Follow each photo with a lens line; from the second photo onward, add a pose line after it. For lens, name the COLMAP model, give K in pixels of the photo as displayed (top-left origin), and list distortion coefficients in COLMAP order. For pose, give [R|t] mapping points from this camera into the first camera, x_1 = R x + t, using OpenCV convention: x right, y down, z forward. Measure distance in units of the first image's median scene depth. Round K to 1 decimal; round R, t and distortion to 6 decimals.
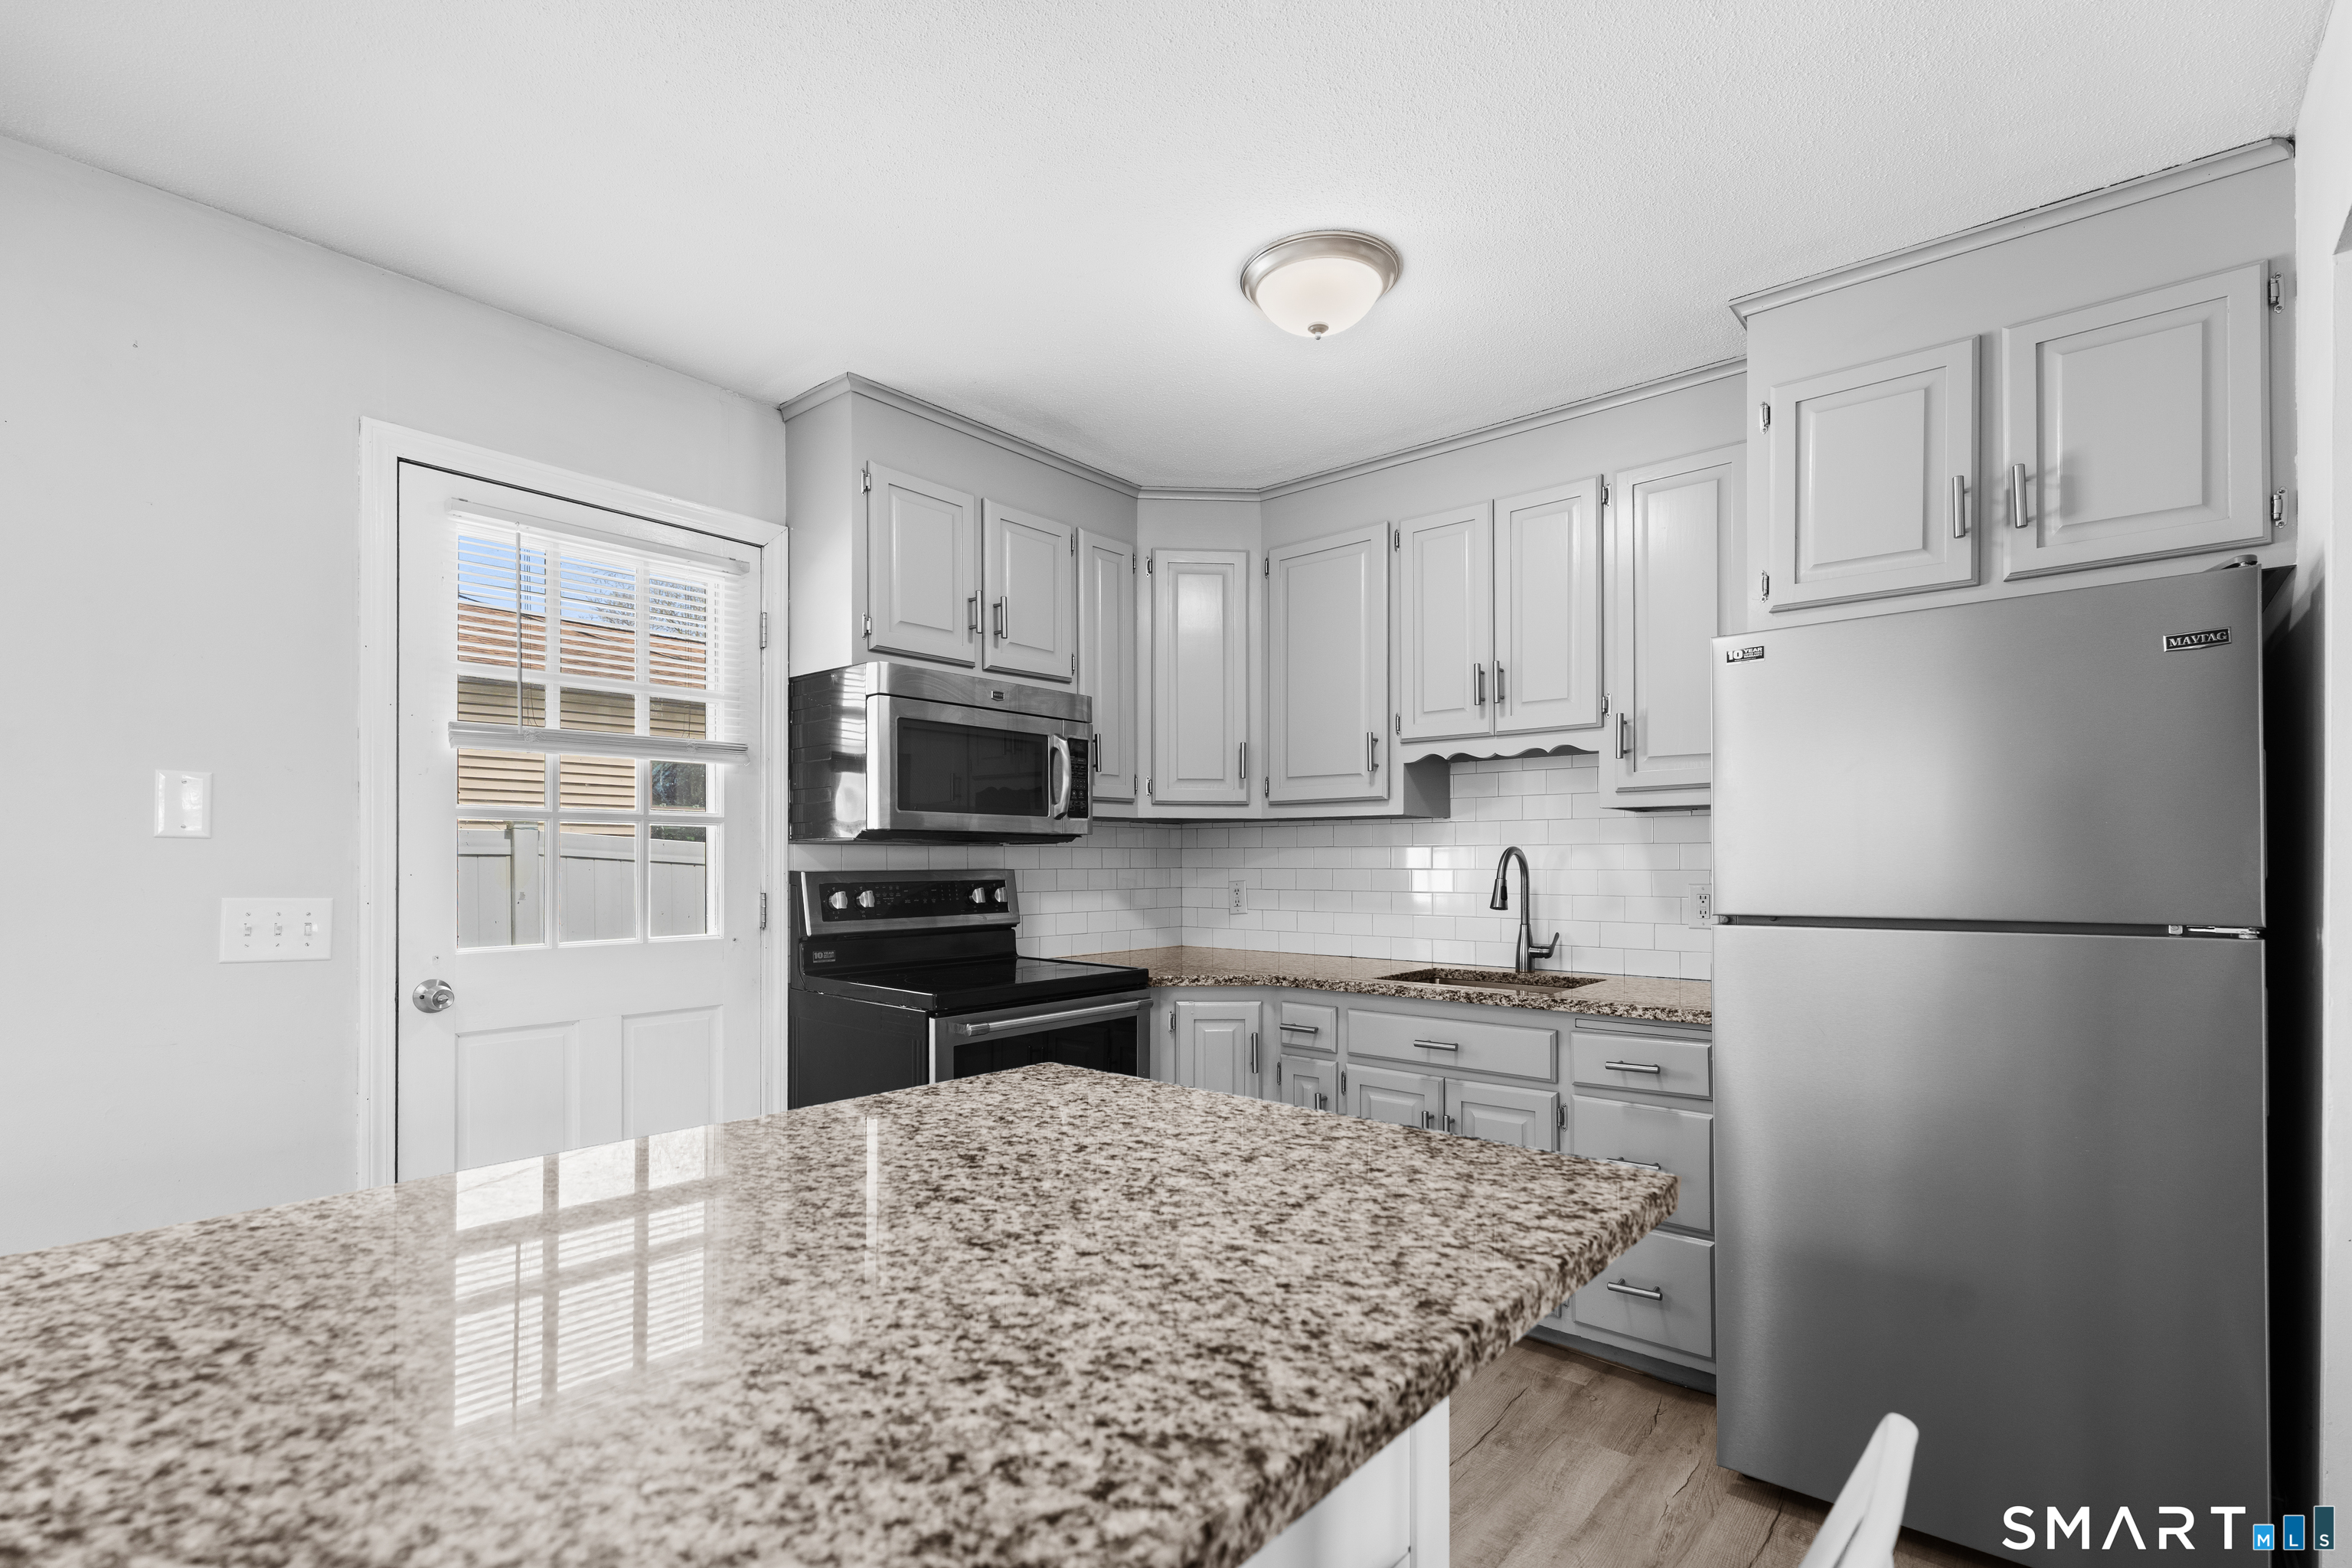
lens RADIAL K [[1054.5, 0, 1152.7], [0, 1054.5, 869.7], [0, 0, 1]] dist [0.004220, 0.000480]
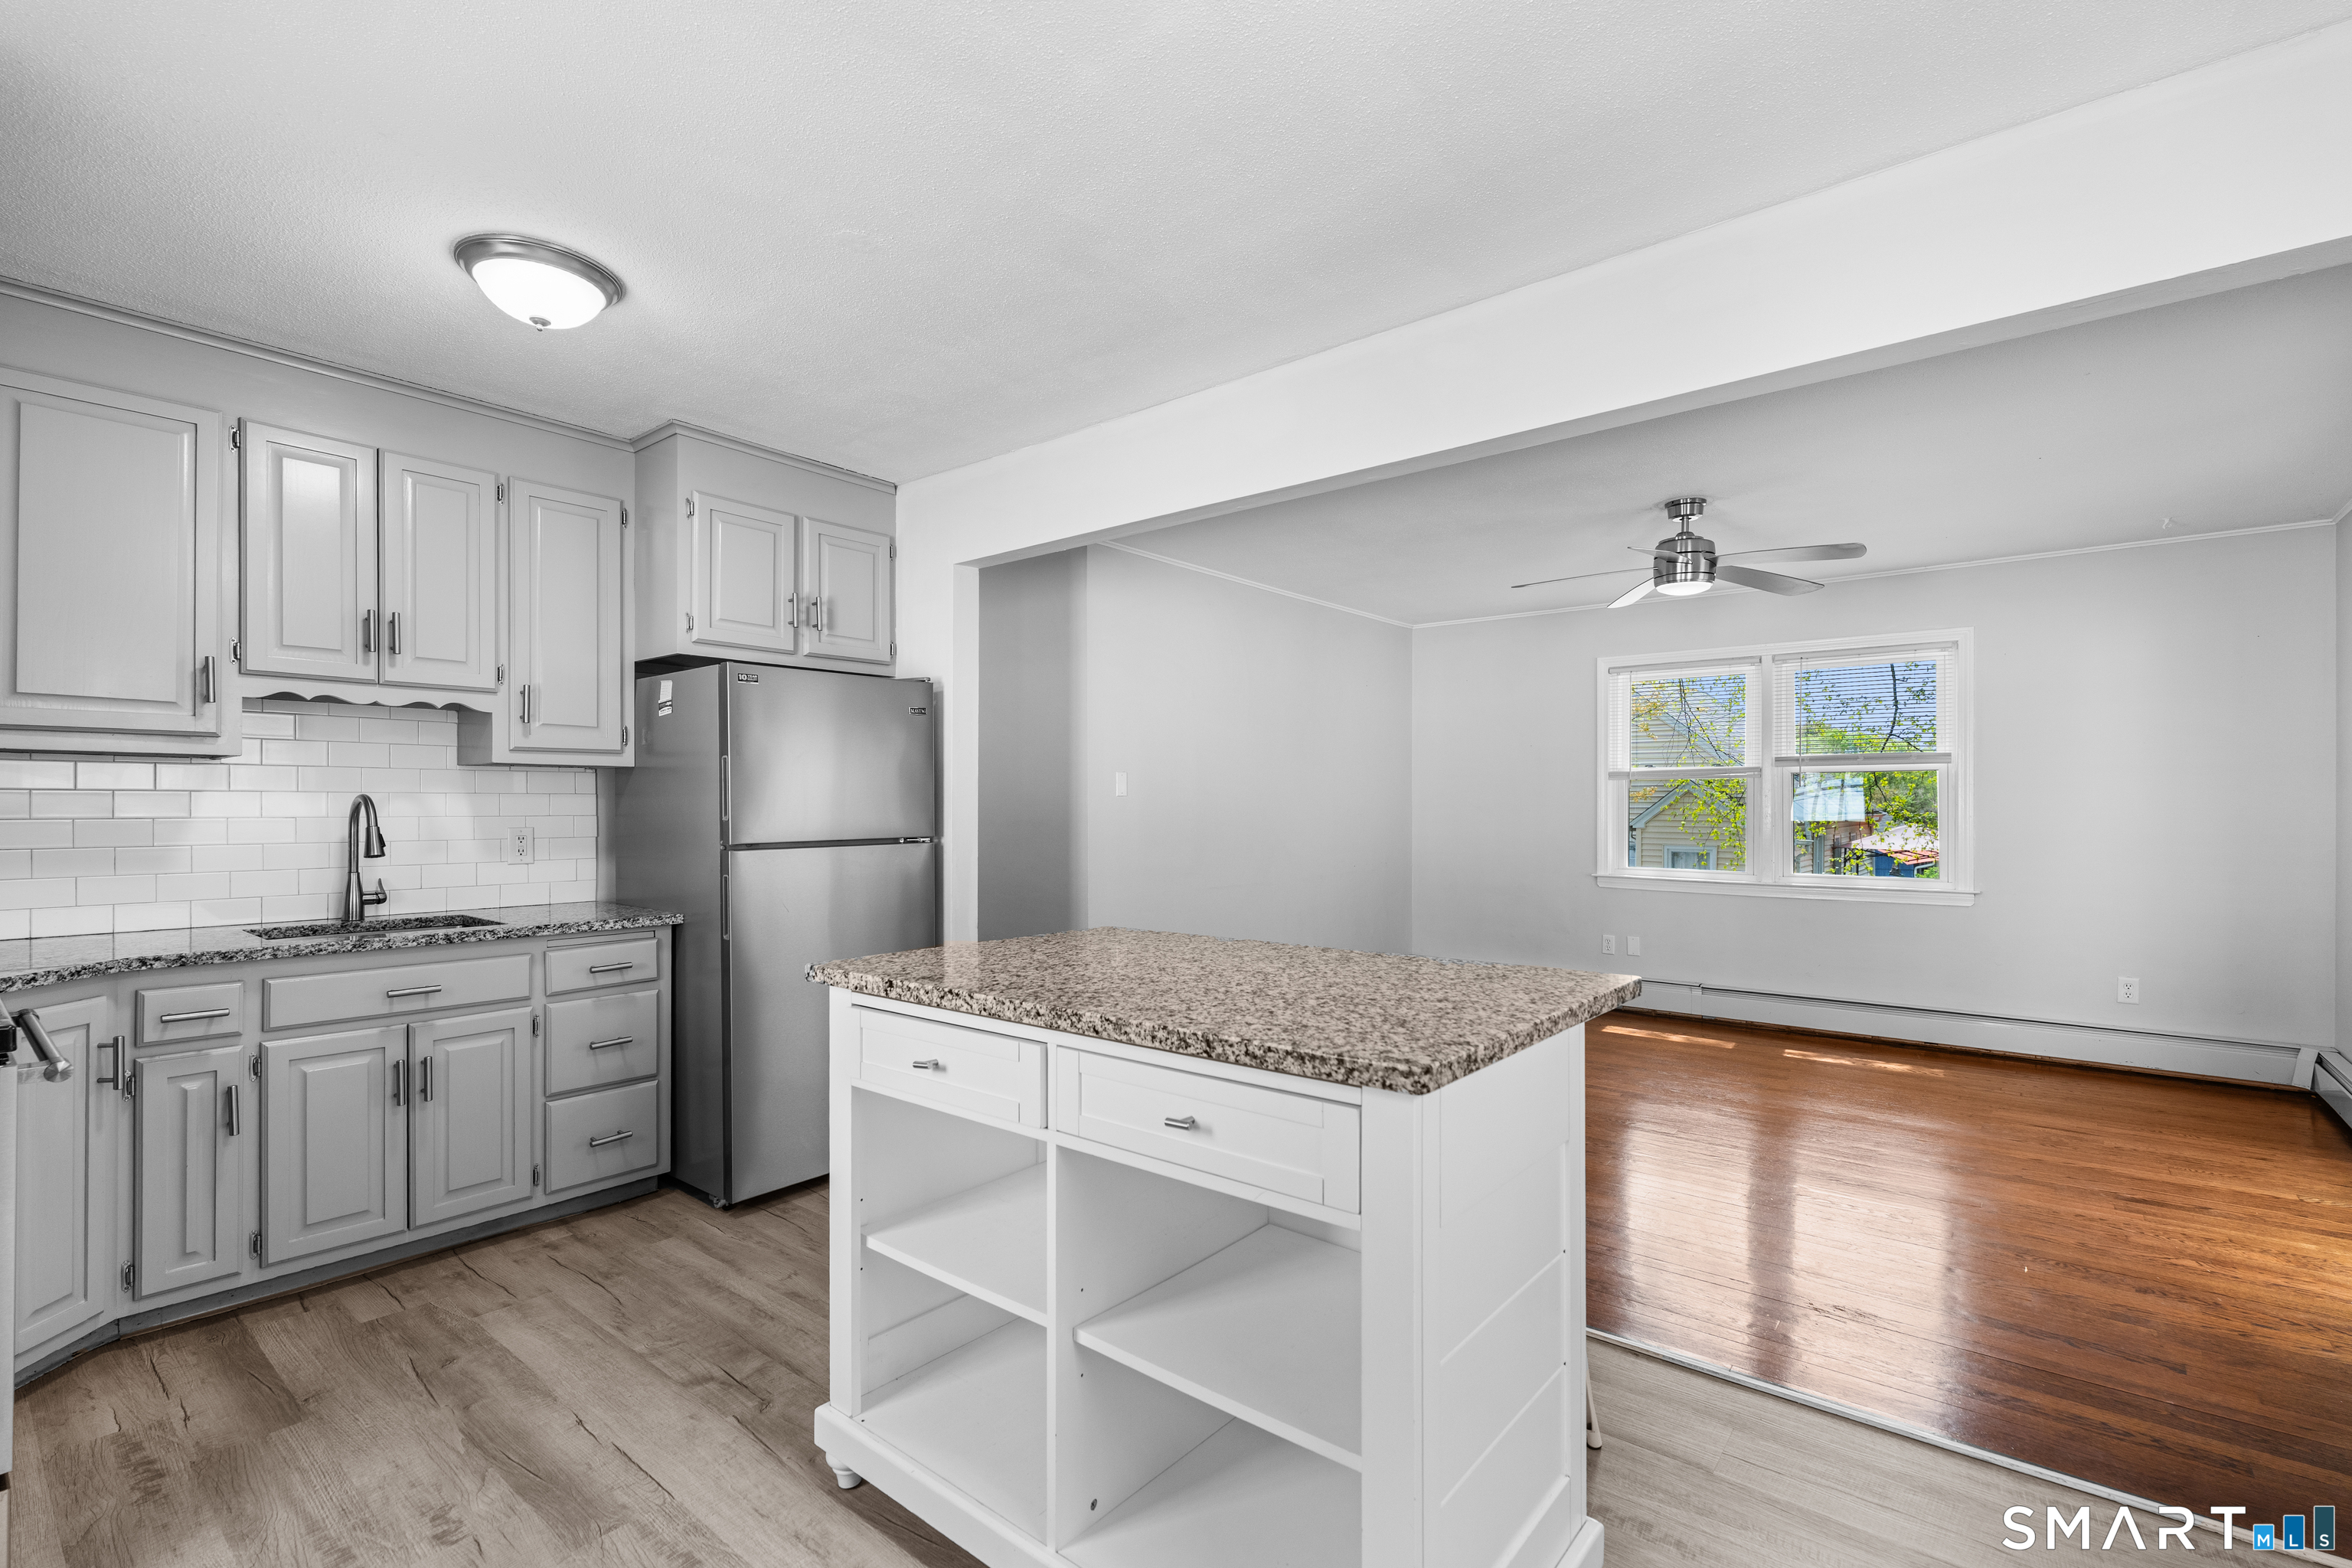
lens RADIAL K [[1054.5, 0, 1184.1], [0, 1054.5, 799.1], [0, 0, 1]] dist [0.004220, 0.000480]
pose [[-0.015484, 0.004220, 0.999871, -0.696248], [0.004752, 0.999980, -0.004147, -0.009458], [-0.999869, 0.004688, -0.015504, 0.252980]]
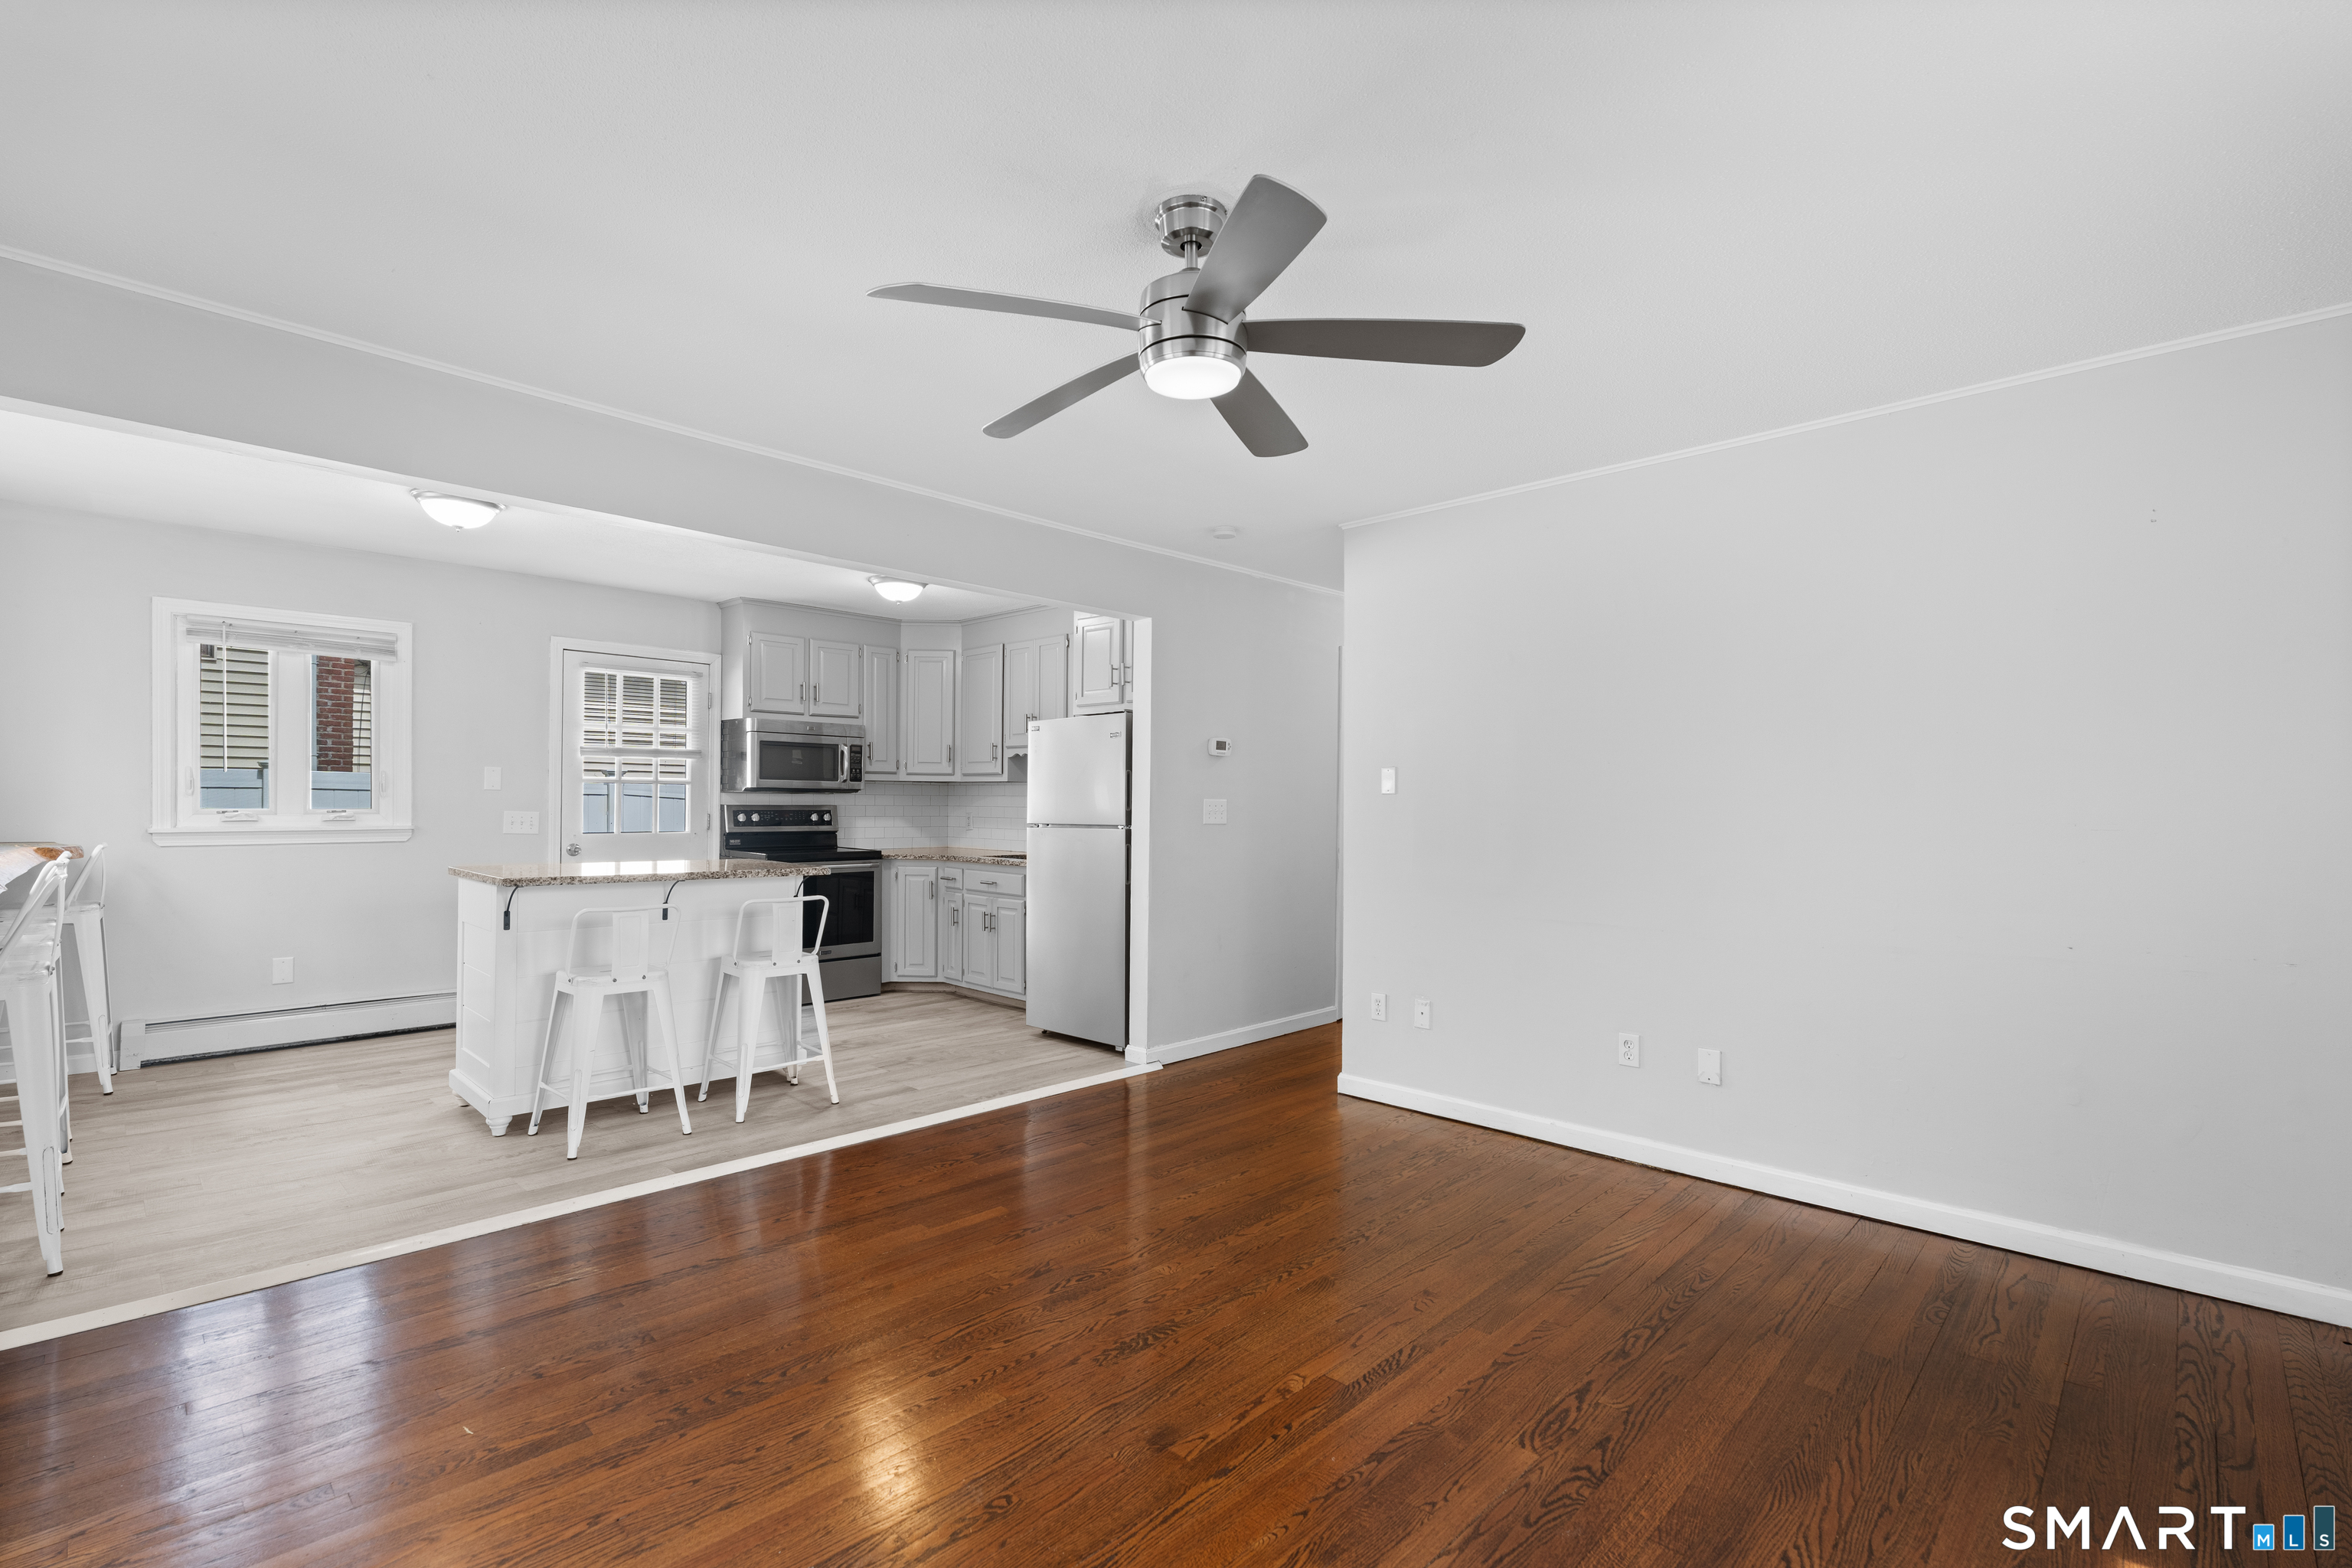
lens RADIAL K [[1054.5, 0, 1171.7], [0, 1054.5, 805.7], [0, 0, 1]] dist [0.004220, 0.000480]
pose [[0.997830, 0.010446, -0.065012, 0.755012], [-0.010807, 0.999928, -0.005206, 0.005021], [0.064953, 0.005898, 0.997871, -1.181644]]
